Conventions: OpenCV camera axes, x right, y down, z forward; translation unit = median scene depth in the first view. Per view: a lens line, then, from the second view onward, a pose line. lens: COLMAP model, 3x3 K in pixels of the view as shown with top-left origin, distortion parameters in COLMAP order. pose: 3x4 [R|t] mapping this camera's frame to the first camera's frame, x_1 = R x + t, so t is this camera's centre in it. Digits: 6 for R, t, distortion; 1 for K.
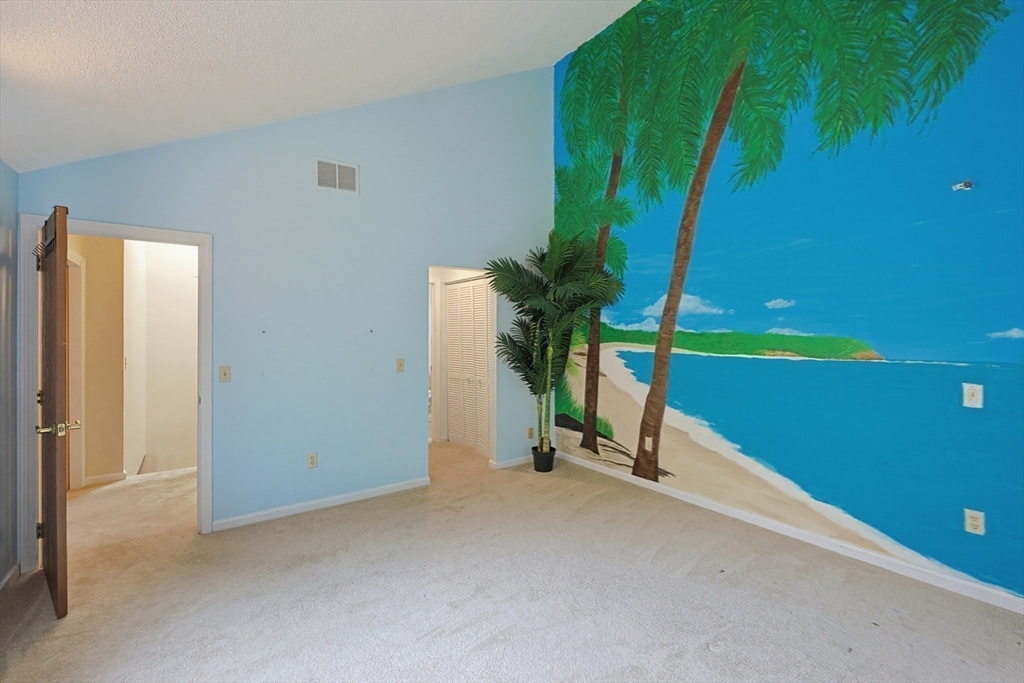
lens RADIAL K [[444.6, 0, 512.5], [0, 444.6, 335.9], [0, 0, 1]] dist [0.003584, 0.000211]
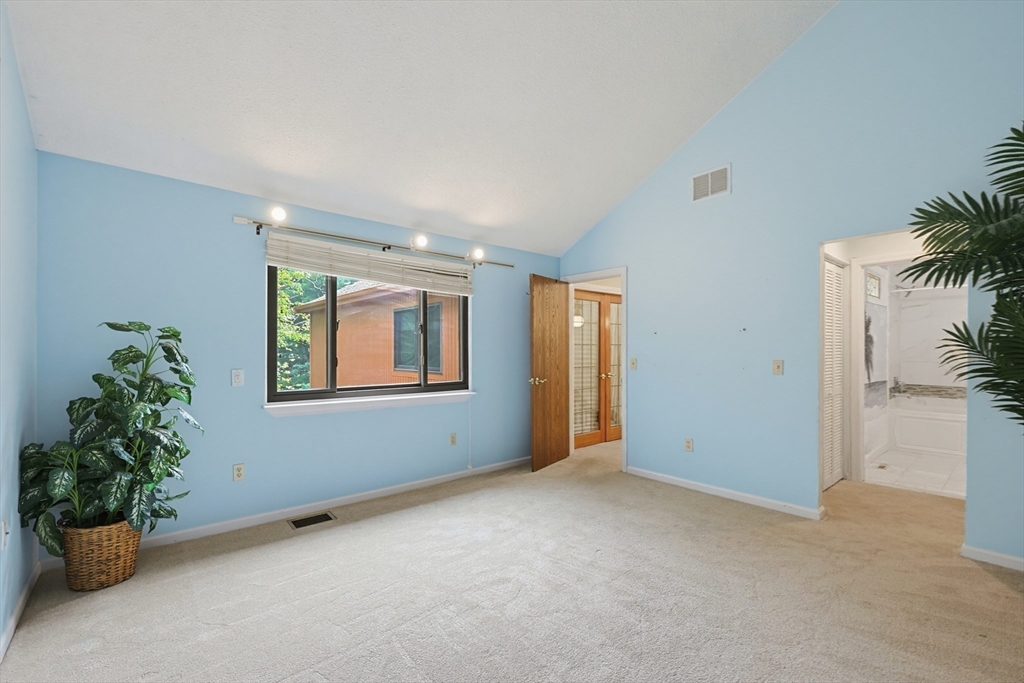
lens RADIAL K [[444.6, 0, 514.1], [0, 444.6, 348.6], [0, 0, 1]] dist [0.003584, 0.000211]
pose [[0.081880, 0.002844, -0.996638, 0.630415], [-0.004892, 0.999985, 0.002452, 0.033881], [0.996630, 0.004675, 0.081893, 0.451035]]
